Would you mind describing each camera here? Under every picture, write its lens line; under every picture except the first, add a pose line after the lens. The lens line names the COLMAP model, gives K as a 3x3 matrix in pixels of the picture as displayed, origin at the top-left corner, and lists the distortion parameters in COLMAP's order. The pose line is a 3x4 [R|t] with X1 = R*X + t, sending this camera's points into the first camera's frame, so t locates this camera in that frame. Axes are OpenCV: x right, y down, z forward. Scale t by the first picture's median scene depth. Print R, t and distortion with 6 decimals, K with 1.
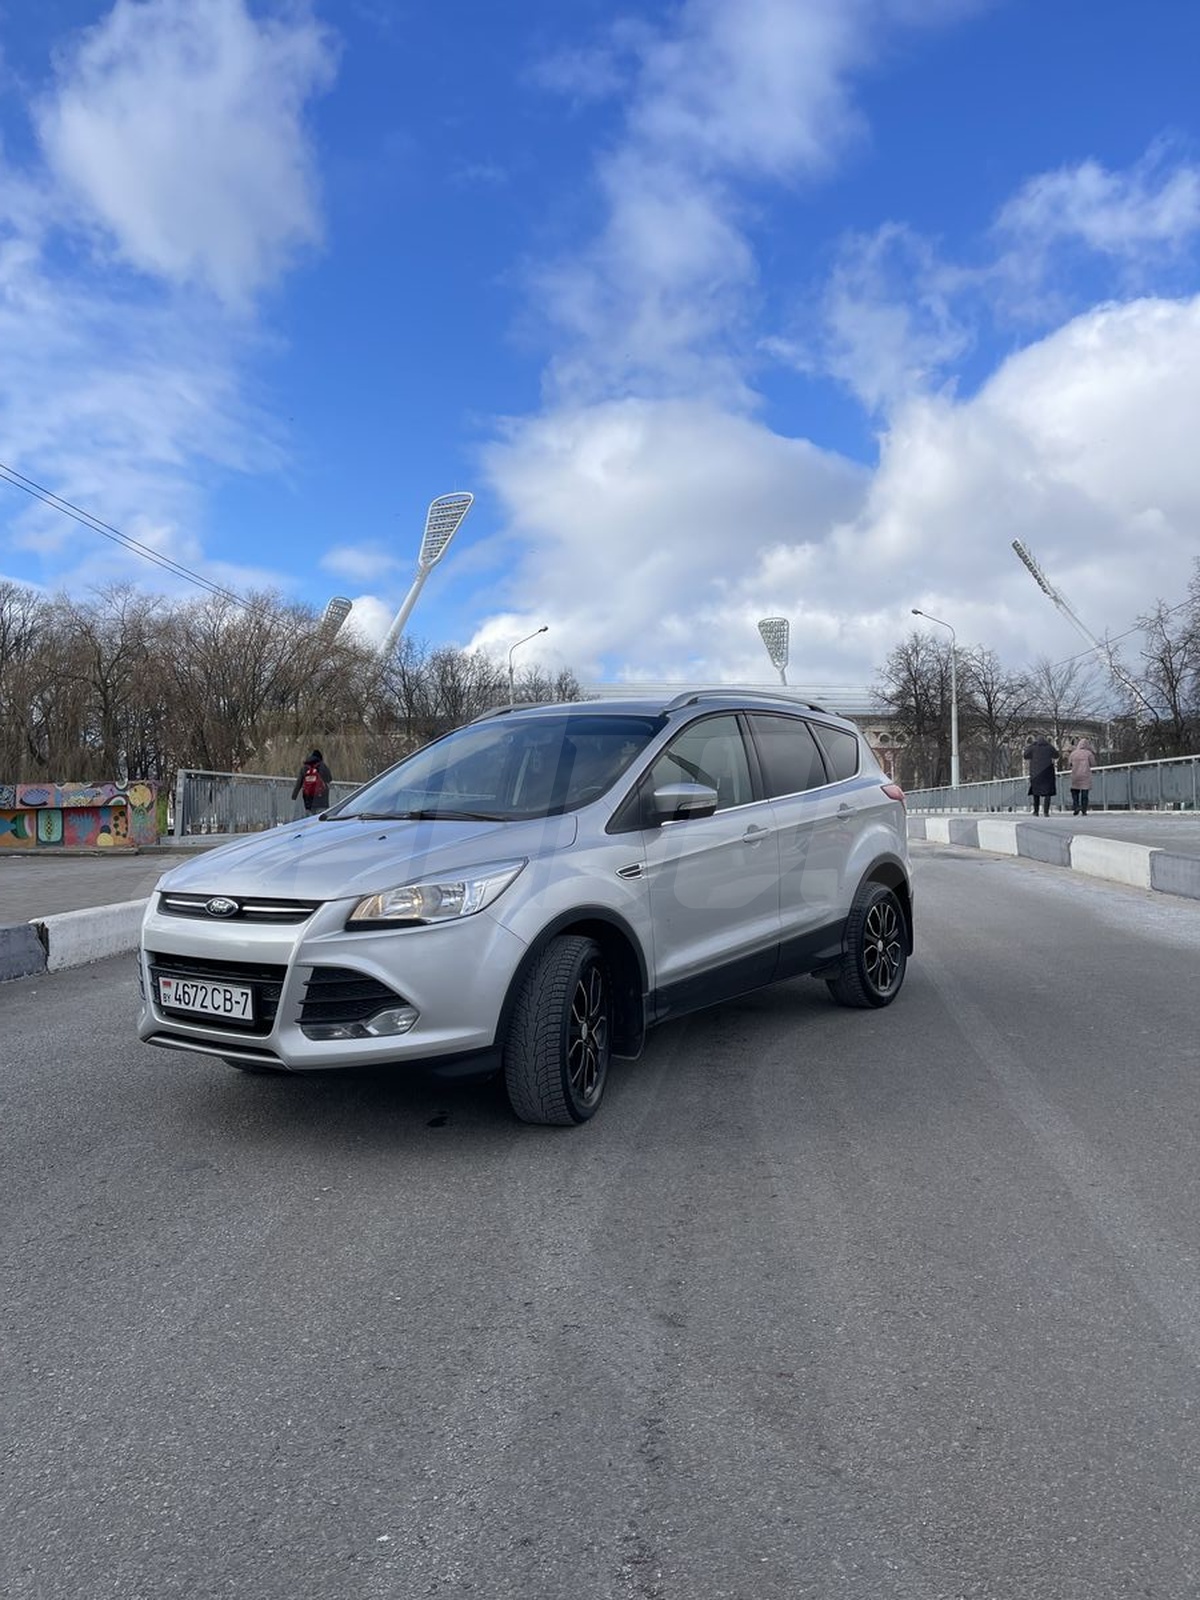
lens RADIAL K [[1195.5, 0, 616.3], [0, 1195.5, 816.7], [0, 0, 1]] dist [0.073528, -0.111174]
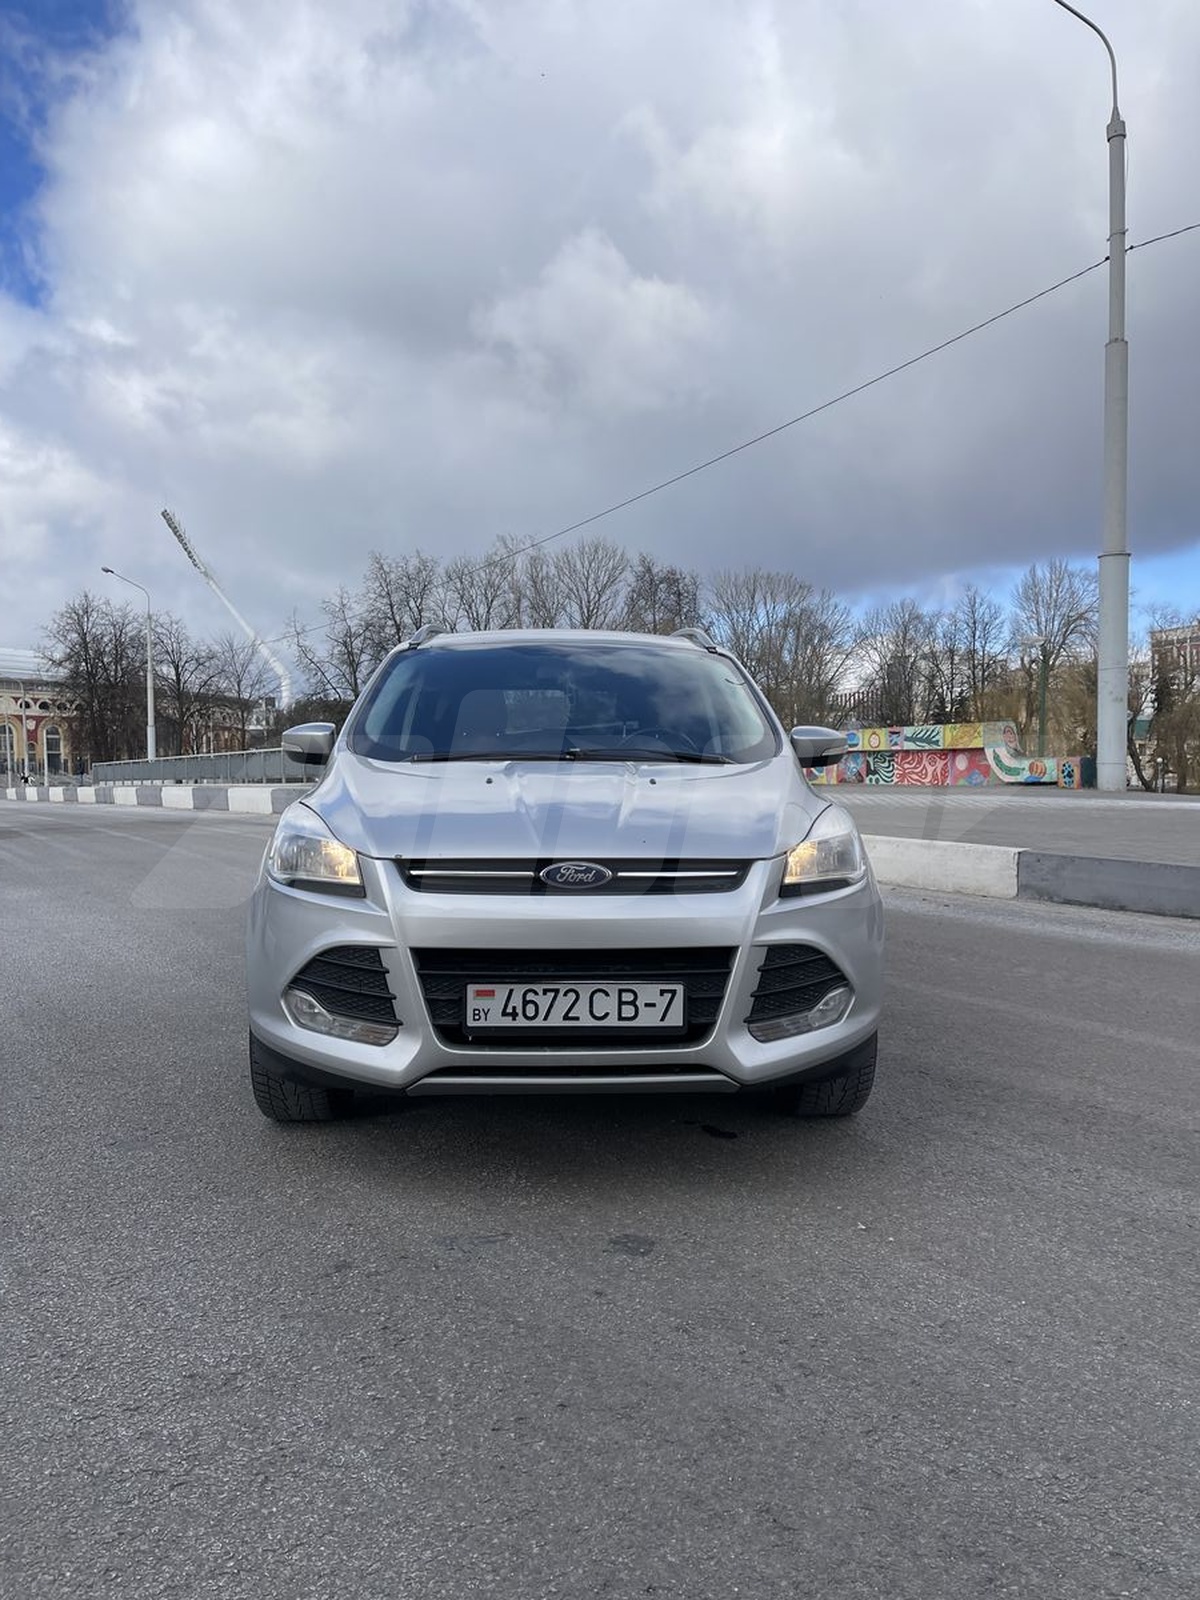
lens RADIAL K [[1195.5, 0, 616.3], [0, 1195.5, 816.7], [0, 0, 1]] dist [0.073528, -0.111174]
pose [[0.786544, -0.011665, 0.617423, -0.750281], [-0.001724, 0.999776, 0.021085, 0.026034], [-0.617531, -0.017648, 0.786348, 0.439941]]
